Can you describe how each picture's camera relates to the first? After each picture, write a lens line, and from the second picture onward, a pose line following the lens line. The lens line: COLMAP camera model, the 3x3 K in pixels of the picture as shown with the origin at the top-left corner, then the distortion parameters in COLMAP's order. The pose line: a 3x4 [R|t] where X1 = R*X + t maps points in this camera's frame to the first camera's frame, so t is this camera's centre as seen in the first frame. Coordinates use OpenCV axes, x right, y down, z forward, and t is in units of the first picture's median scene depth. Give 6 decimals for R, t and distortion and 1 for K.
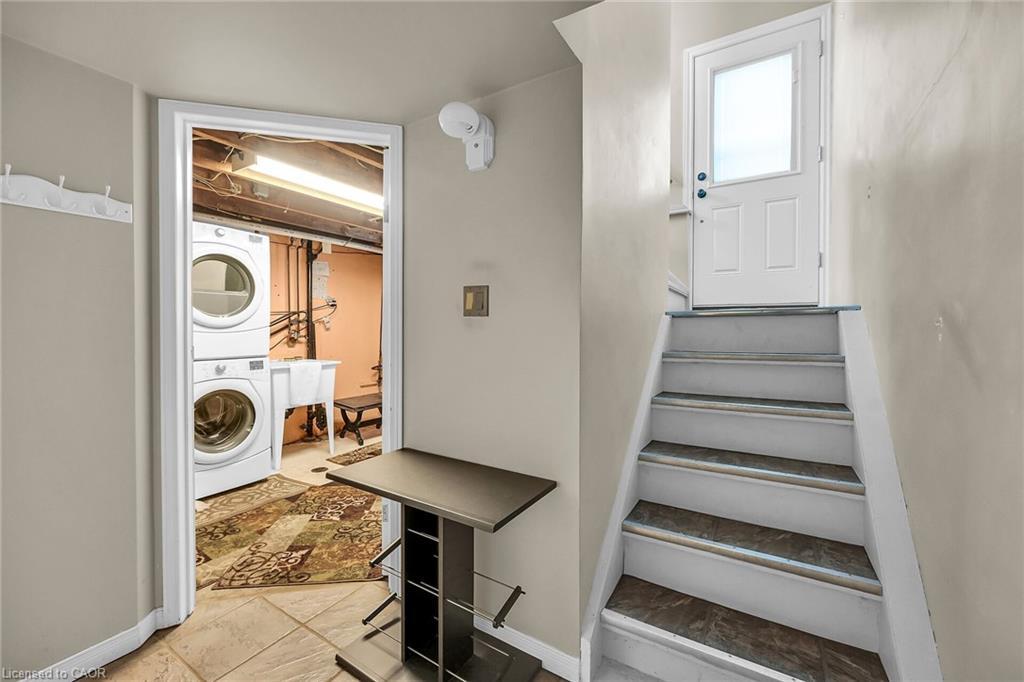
lens RADIAL K [[431.5, 0, 536.9], [0, 431.5, 330.0], [0, 0, 1]] dist [-0.002065, -0.000104]
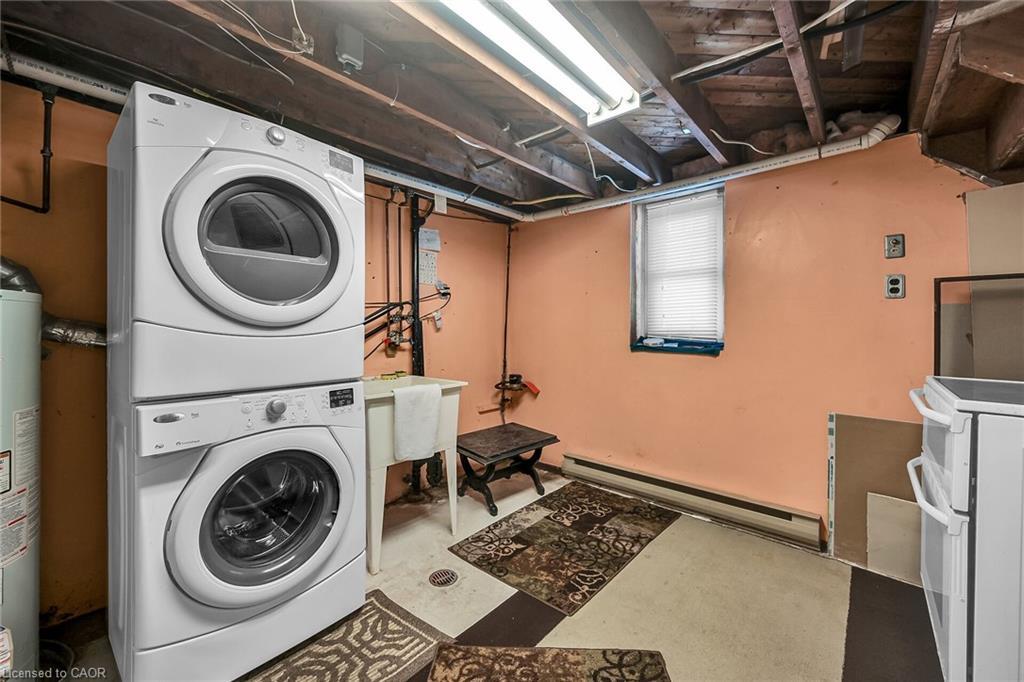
lens RADIAL K [[409.7, 0, 507.9], [0, 409.7, 324.3], [0, 0, 1]] dist [-0.000762, 0.000243]
pose [[0.980669, -0.008653, -0.195481, -0.273593], [0.005598, 0.999853, -0.016179, 0.001086], [0.195593, 0.014772, 0.980574, 0.424522]]
